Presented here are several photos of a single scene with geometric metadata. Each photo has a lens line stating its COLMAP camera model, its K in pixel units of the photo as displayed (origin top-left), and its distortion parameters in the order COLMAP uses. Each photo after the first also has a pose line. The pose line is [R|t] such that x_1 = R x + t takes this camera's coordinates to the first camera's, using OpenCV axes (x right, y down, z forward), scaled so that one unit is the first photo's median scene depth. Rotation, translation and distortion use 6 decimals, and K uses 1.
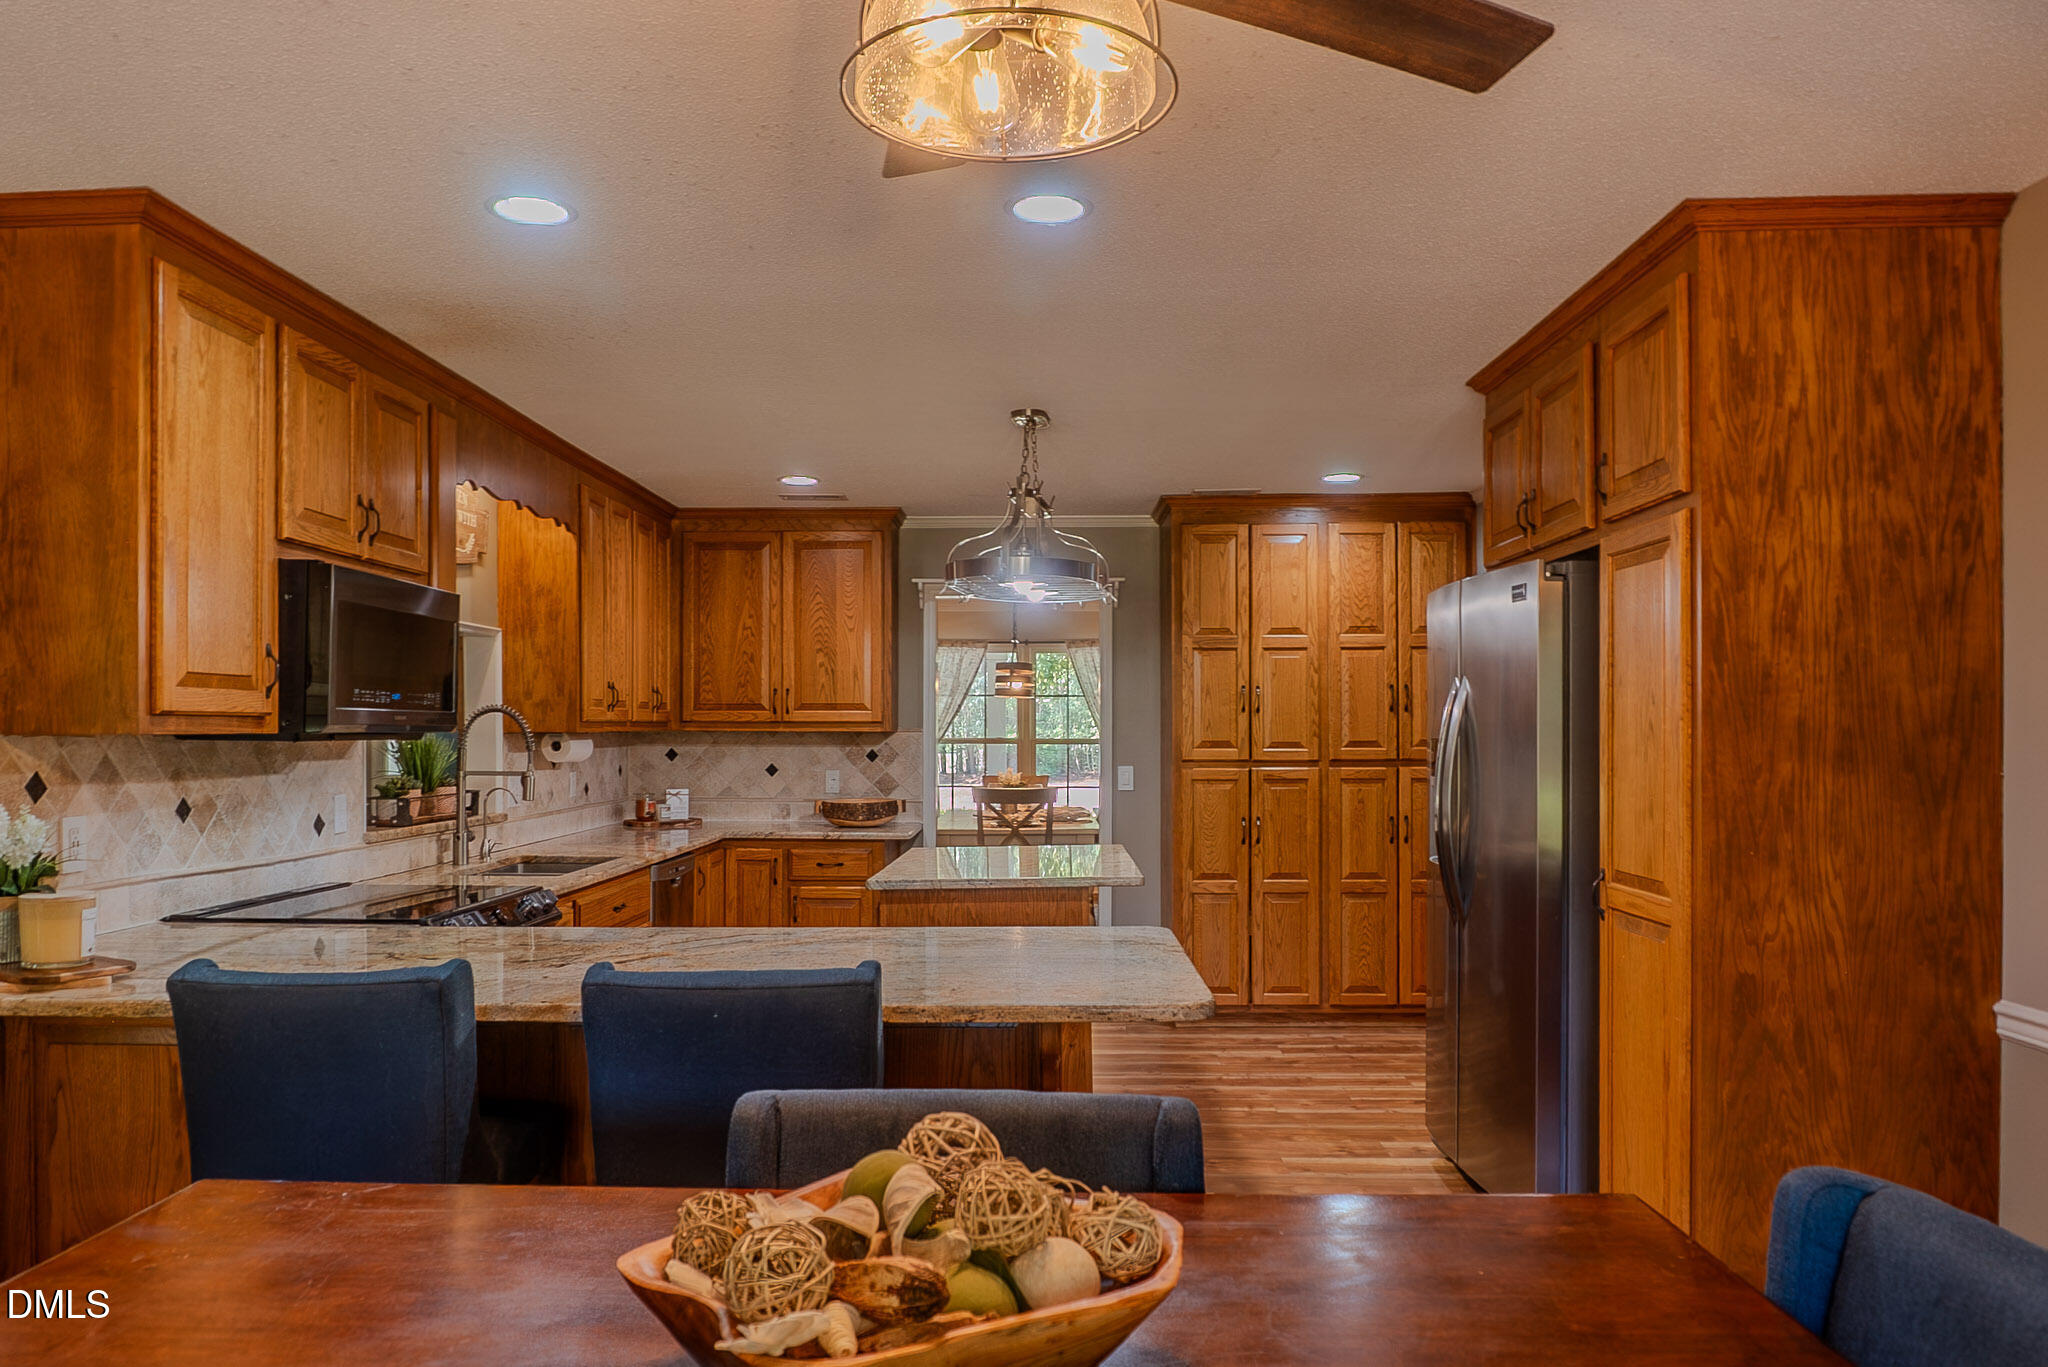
lens RADIAL K [[1394.6, 0, 1003.3], [0, 1394.6, 718.4], [0, 0, 1]] dist [-0.025569, 0.002647]
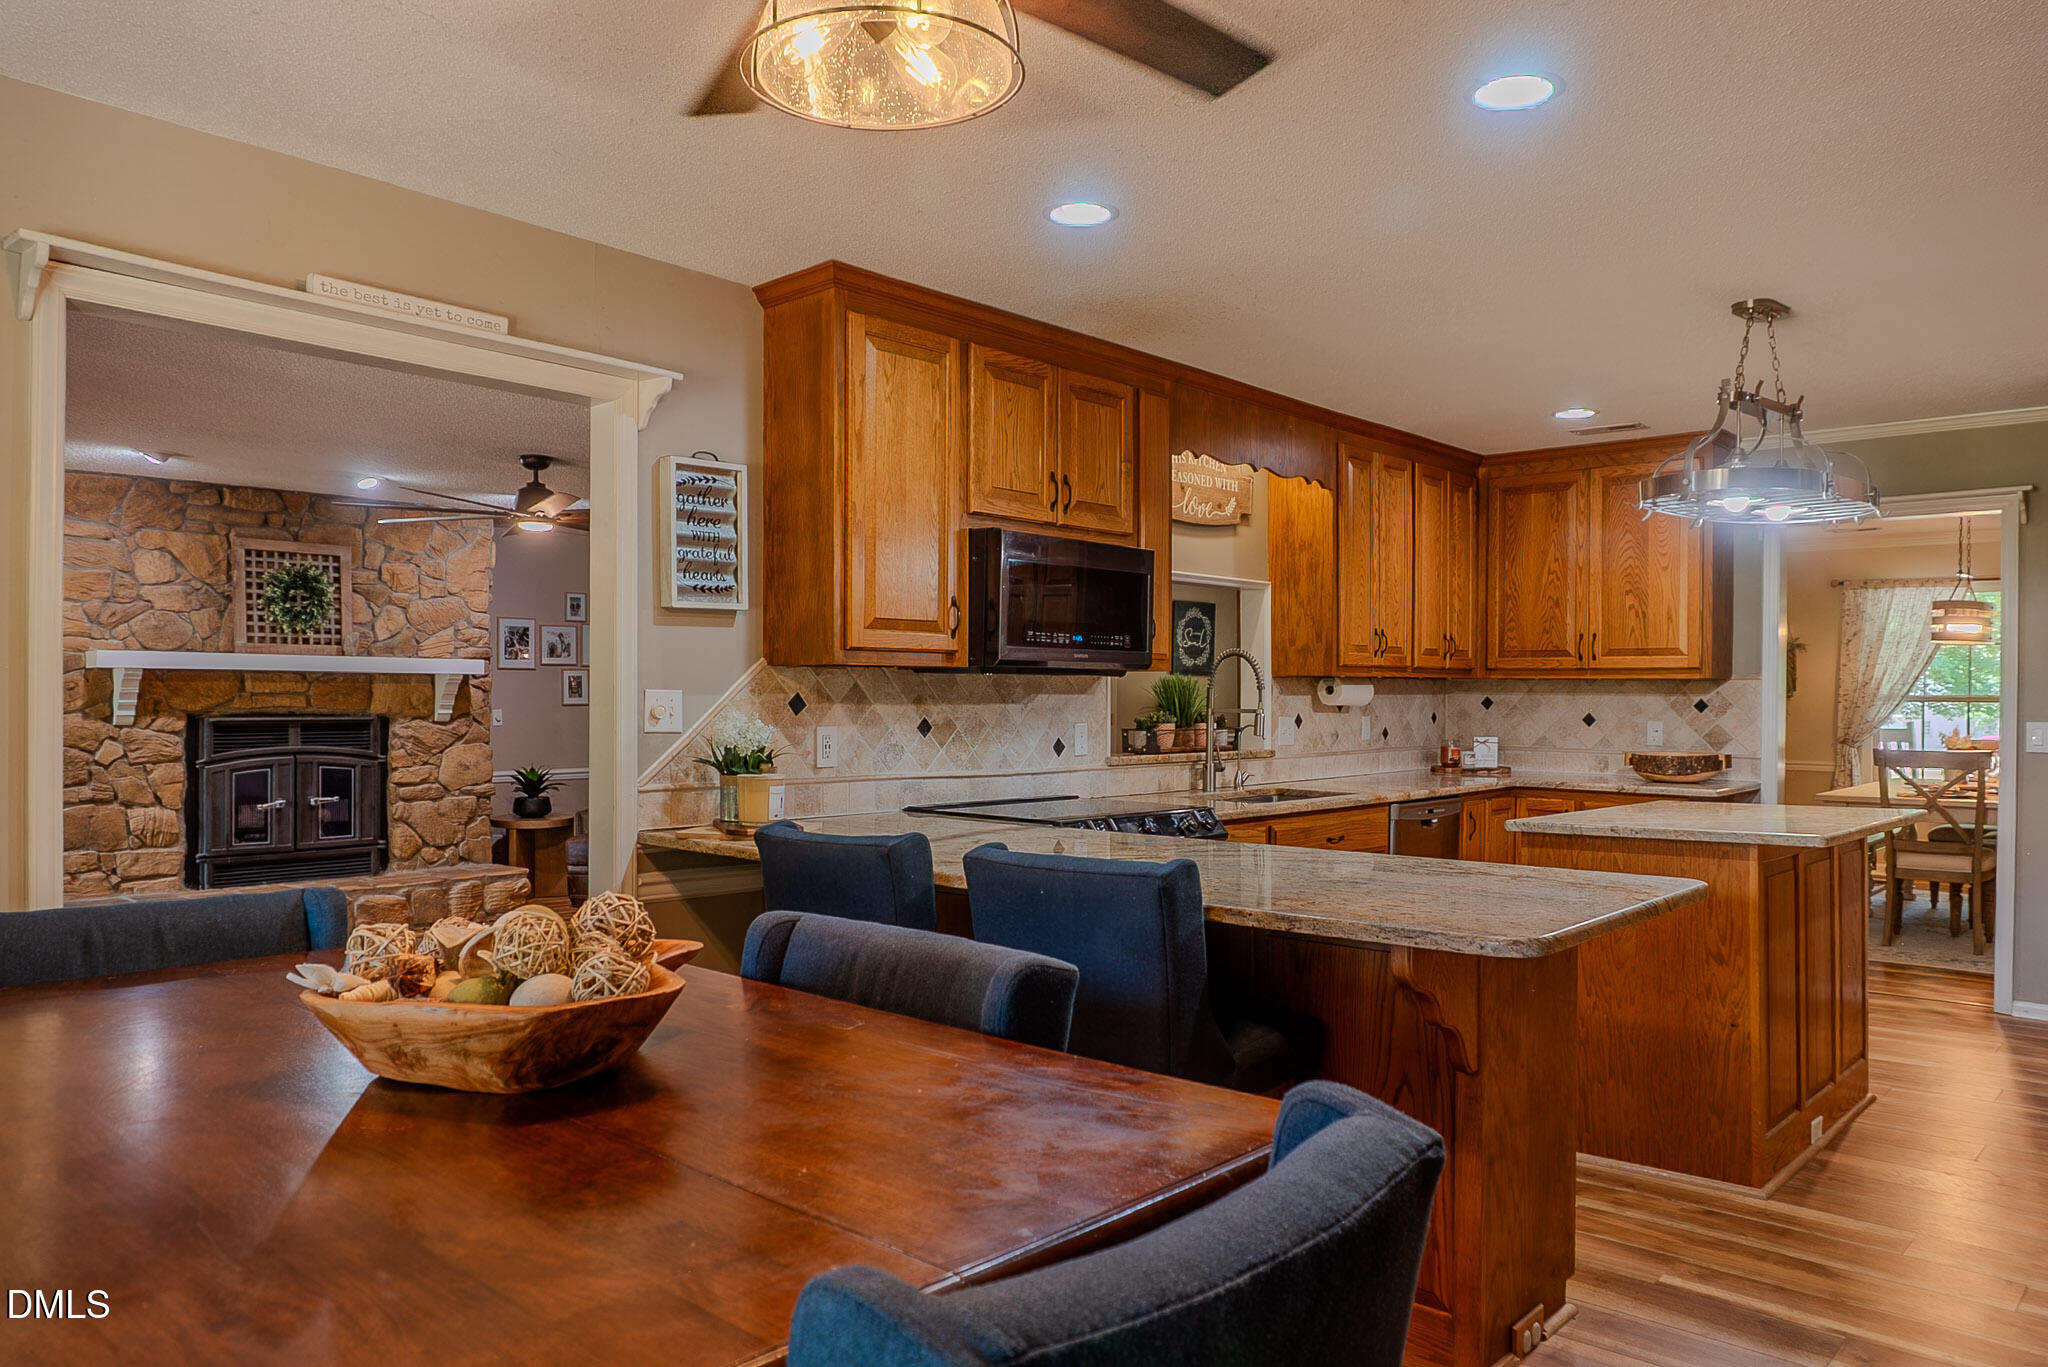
lens RADIAL K [[1394.6, 0, 1013.4], [0, 1394.6, 699.4], [0, 0, 1]] dist [-0.025569, 0.002647]
pose [[0.755975, 0.007855, -0.654553, 0.271660], [-0.000077, 0.999929, 0.011910, 0.020050], [0.654600, -0.008953, 0.755922, 0.051133]]
